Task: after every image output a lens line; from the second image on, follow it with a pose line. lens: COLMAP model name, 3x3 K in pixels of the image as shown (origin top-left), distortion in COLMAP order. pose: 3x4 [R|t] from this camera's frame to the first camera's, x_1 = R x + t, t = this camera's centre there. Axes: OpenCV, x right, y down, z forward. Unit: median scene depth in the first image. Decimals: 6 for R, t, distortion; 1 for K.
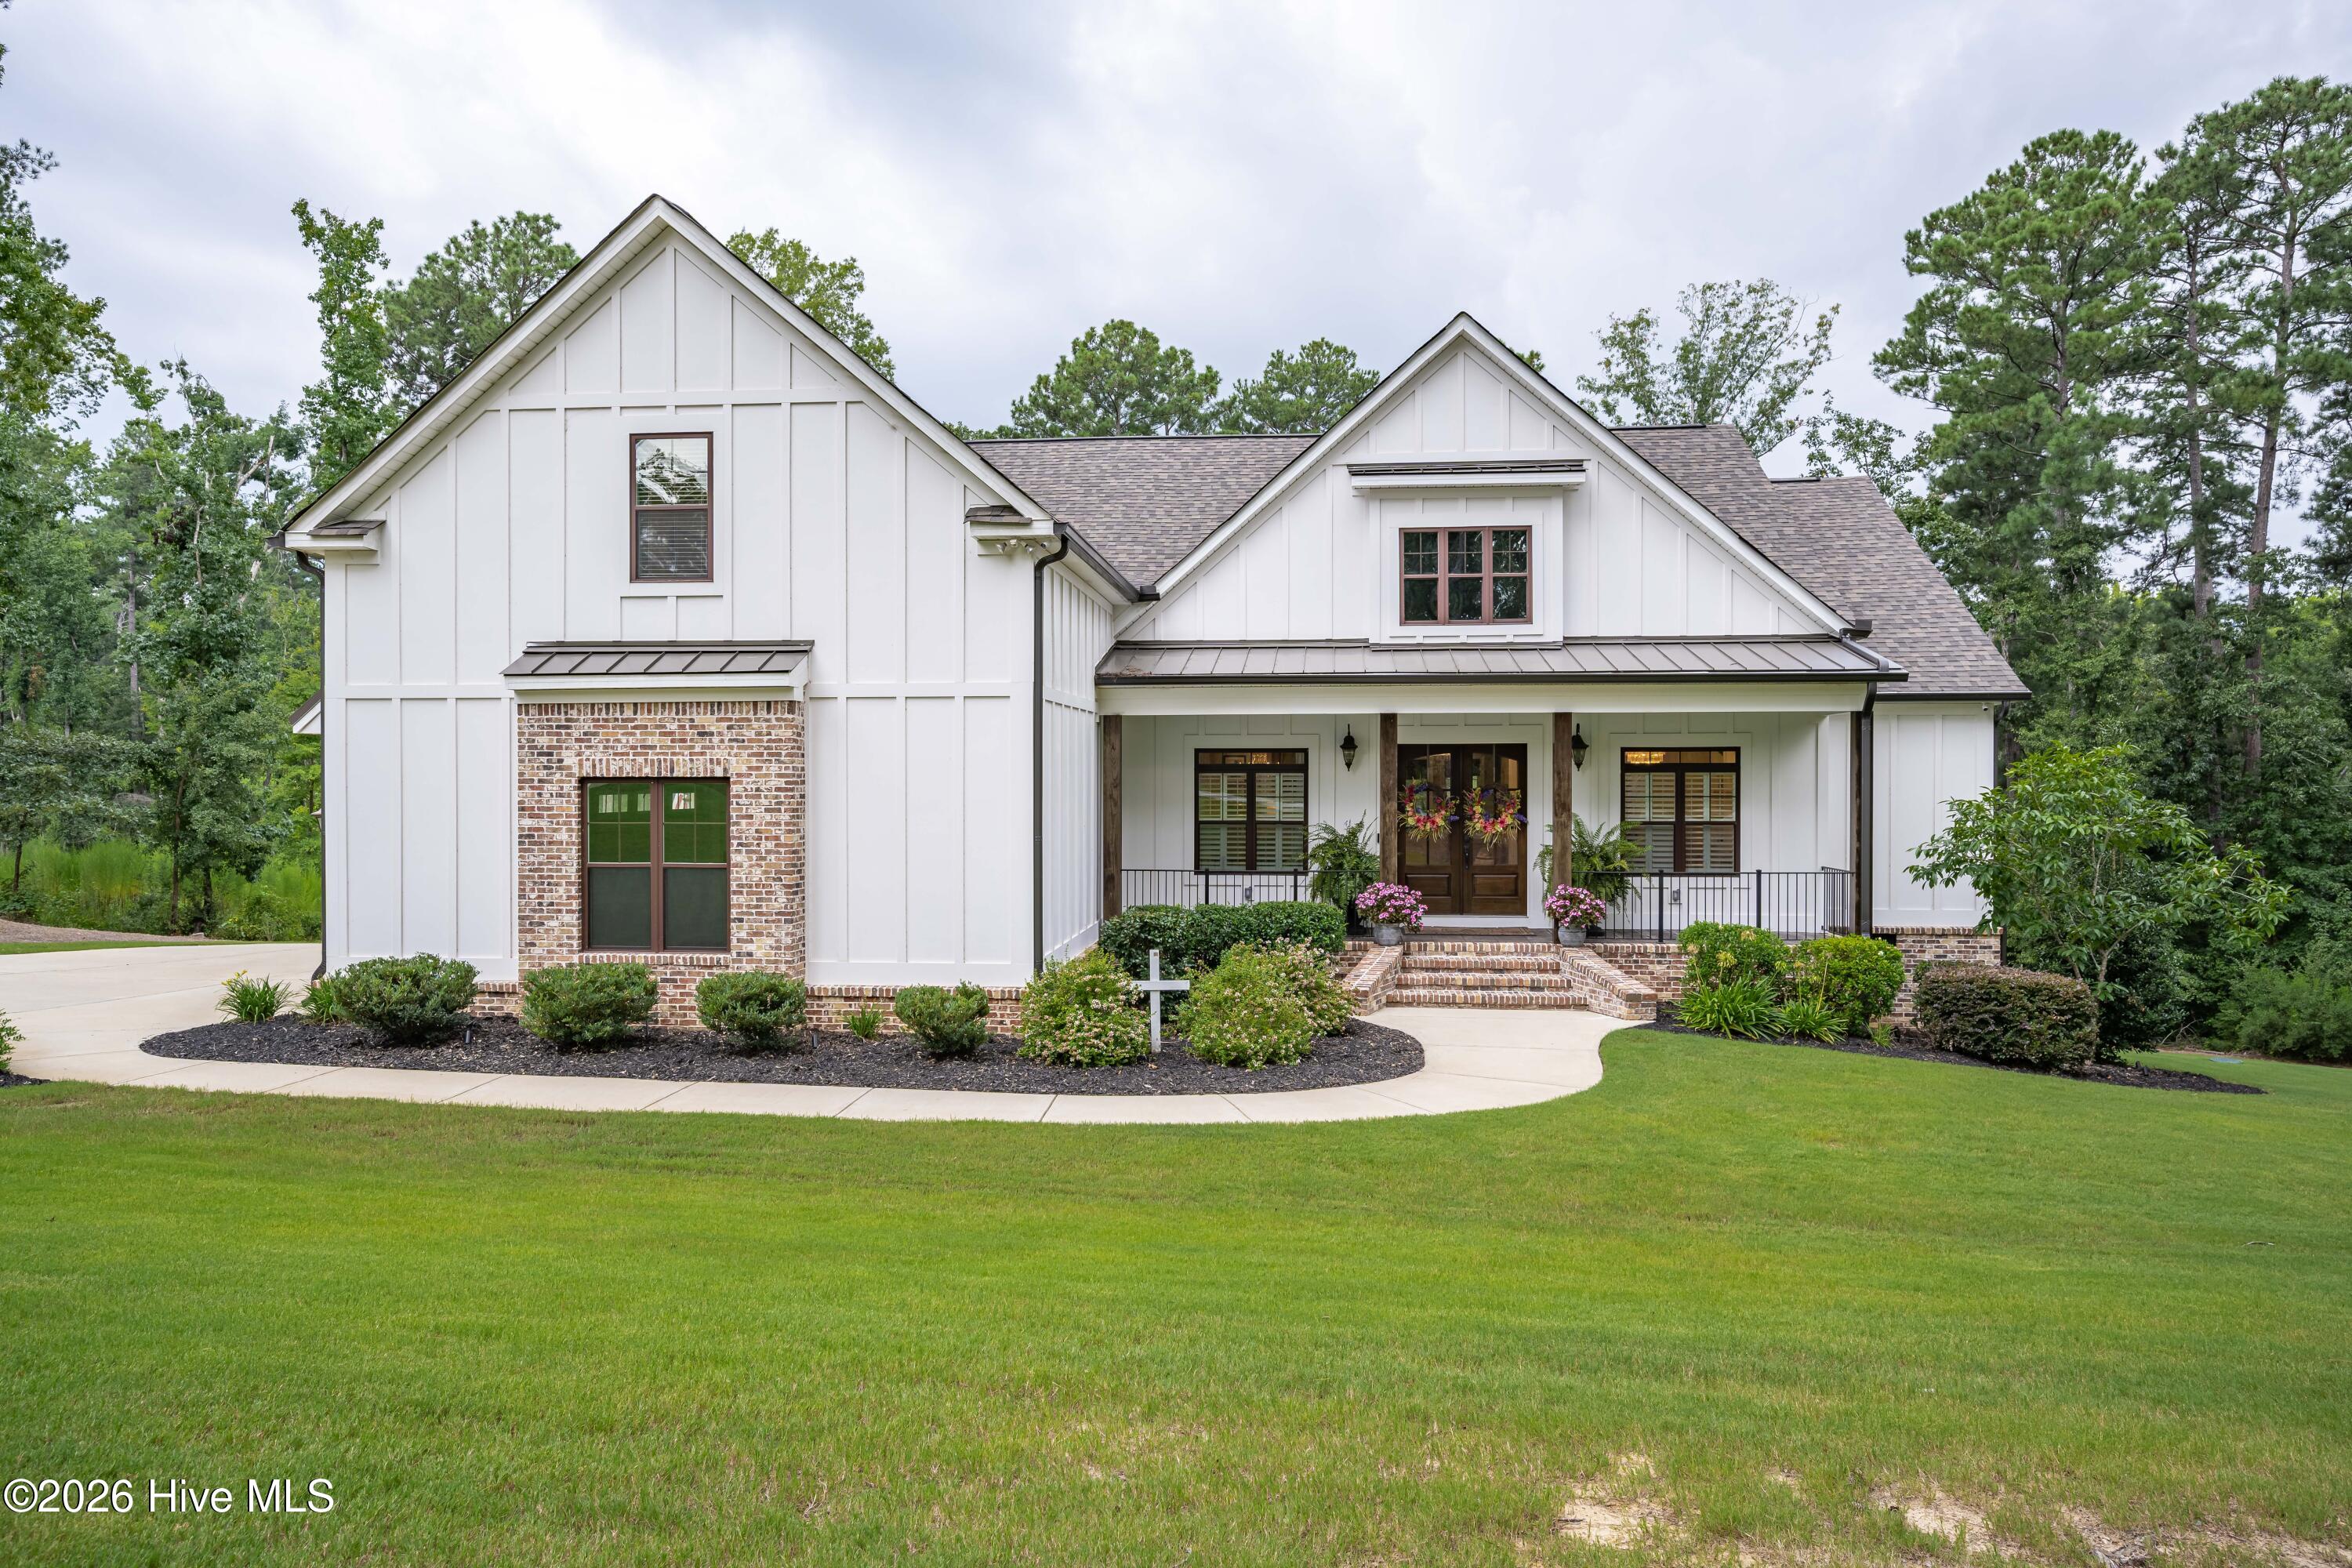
lens RADIAL K [[1566.5, 0, 1180.1], [0, 1566.5, 783.5], [0, 0, 1]] dist [-0.001724, -0.001950]
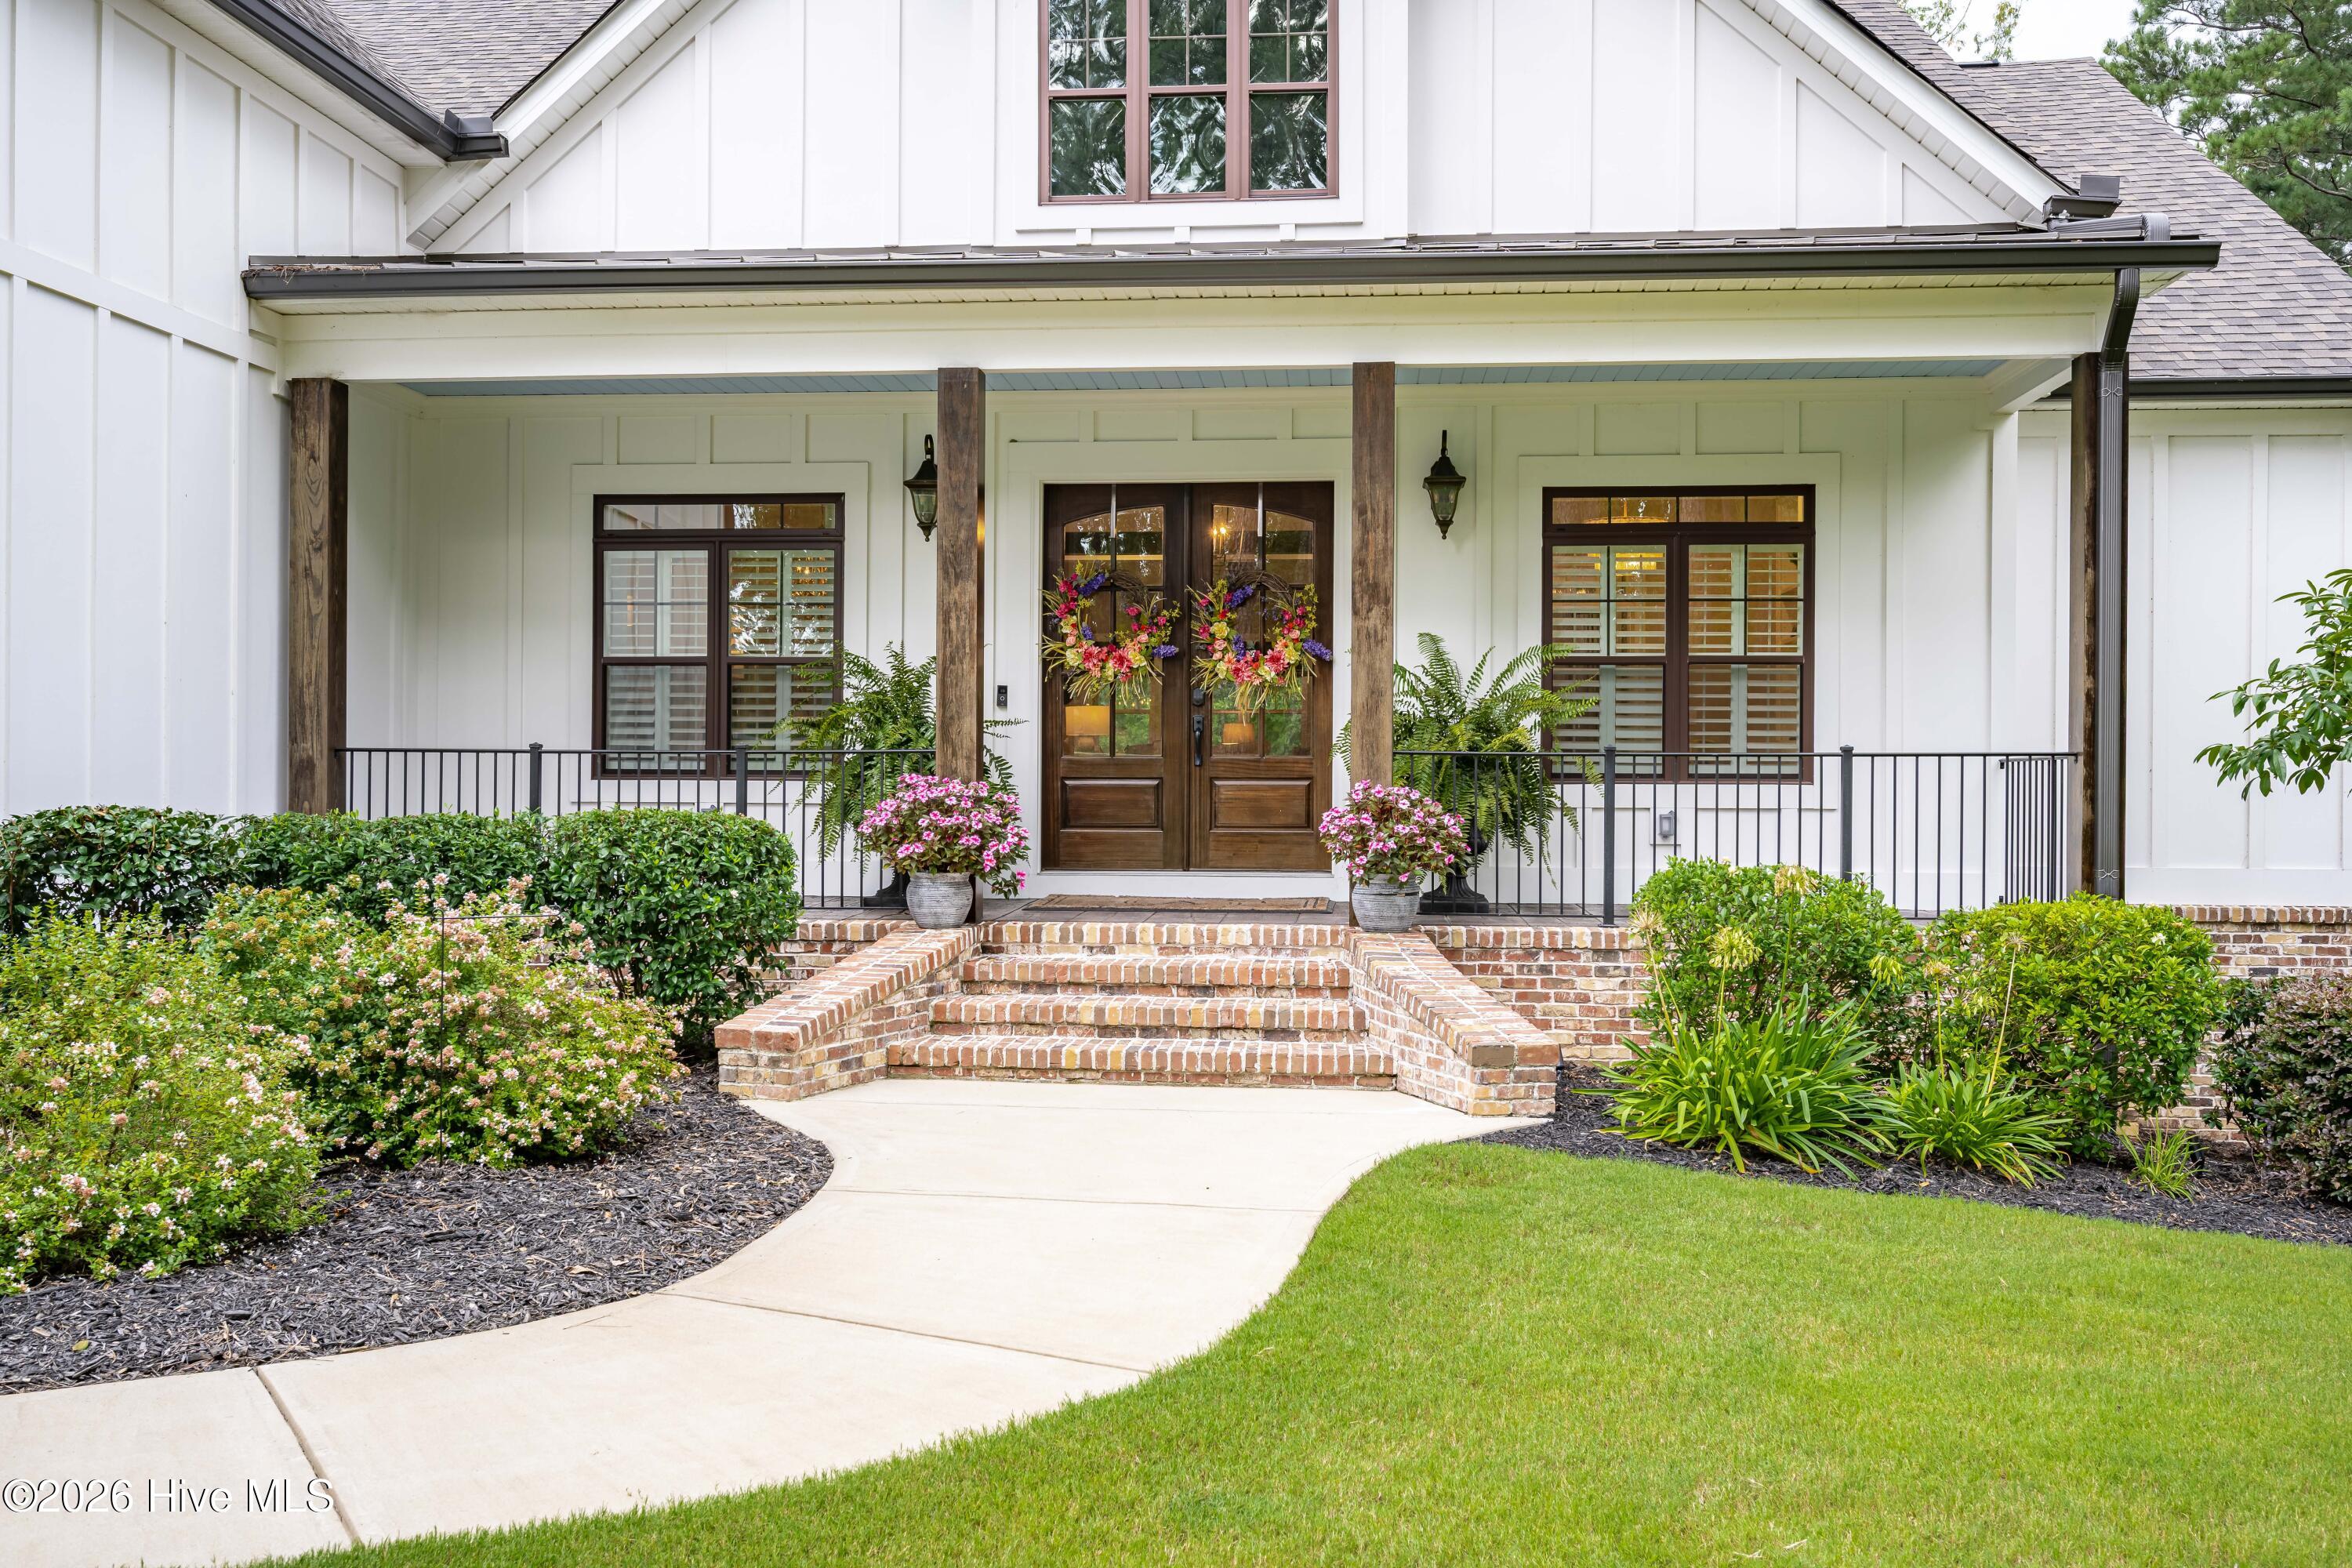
lens RADIAL K [[2036.2, 0, 1180.4], [0, 2036.2, 783.6], [0, 0, 1]] dist [-0.007252, -0.005322]
pose [[0.999968, 0.005551, 0.005750, 0.179623], [-0.005535, 0.999981, -0.002772, 0.062541], [-0.005765, 0.002741, 0.999980, 0.438591]]
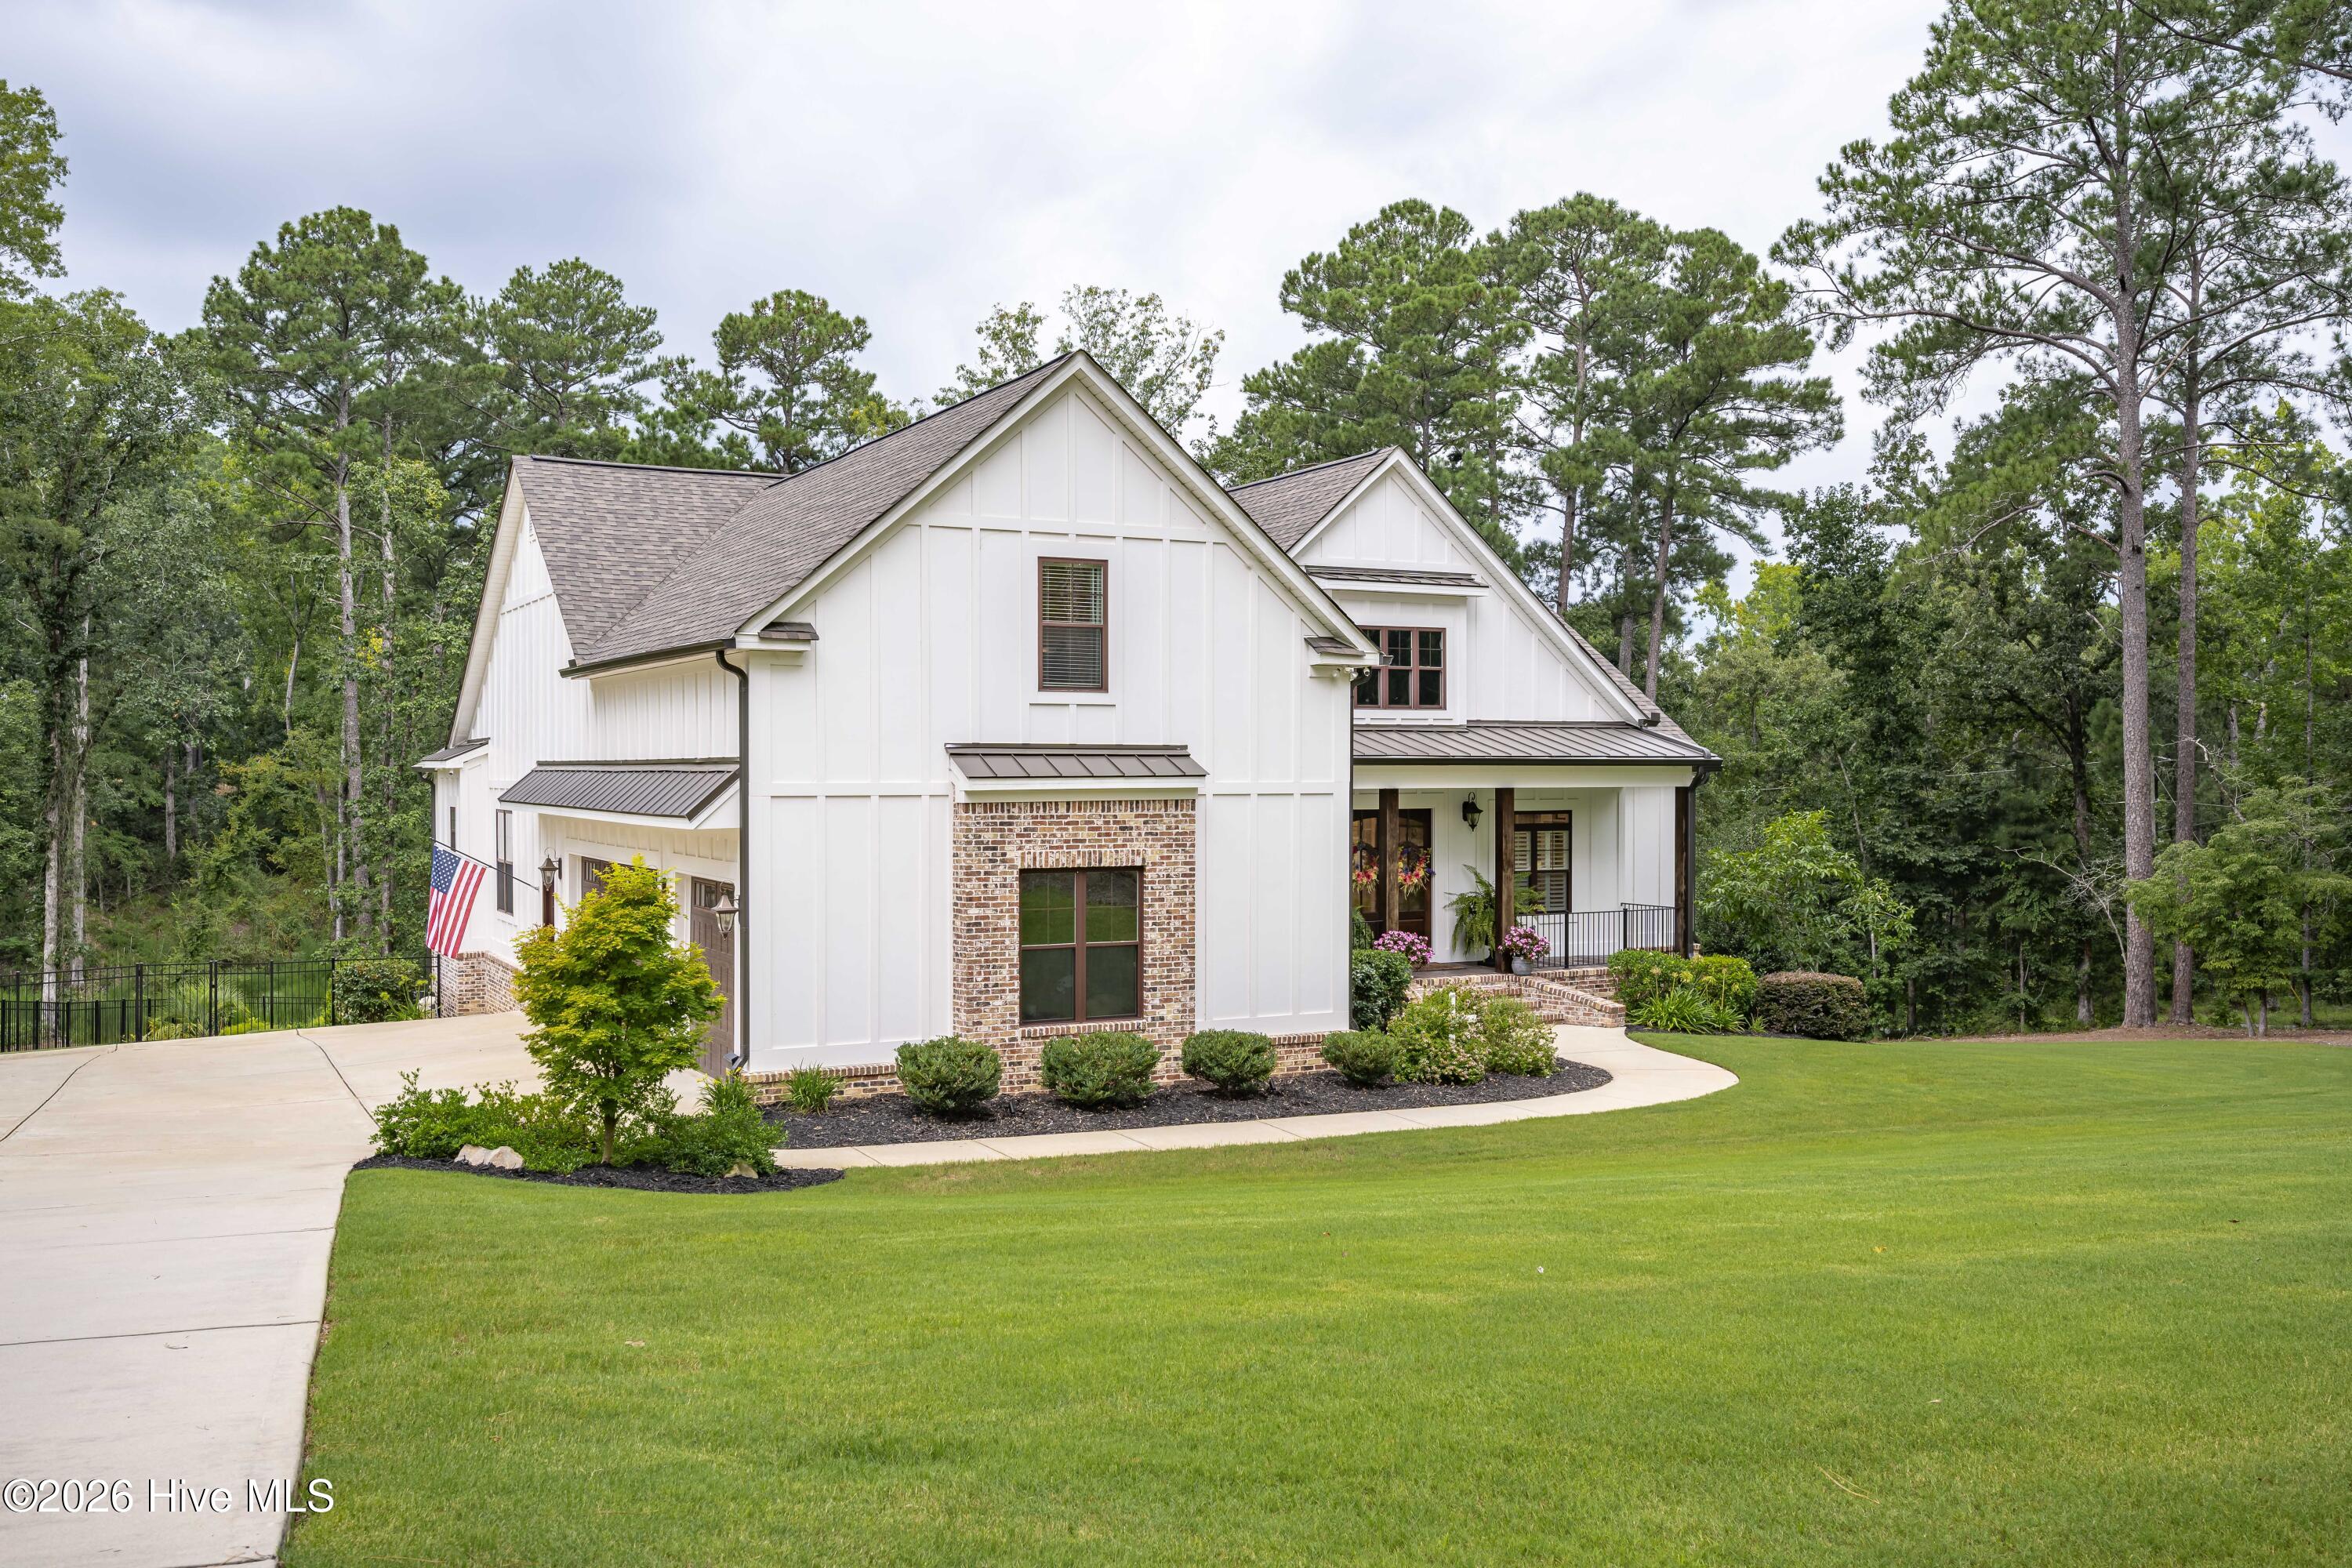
lens RADIAL K [[2036.2, 0, 1180.4], [0, 2036.2, 783.6], [0, 0, 1]] dist [-0.007252, -0.005322]
pose [[0.836717, -0.003626, 0.547624, -0.807502], [0.001849, 0.999991, 0.003797, -0.052210], [-0.547632, -0.002165, 0.836716, -0.198762]]
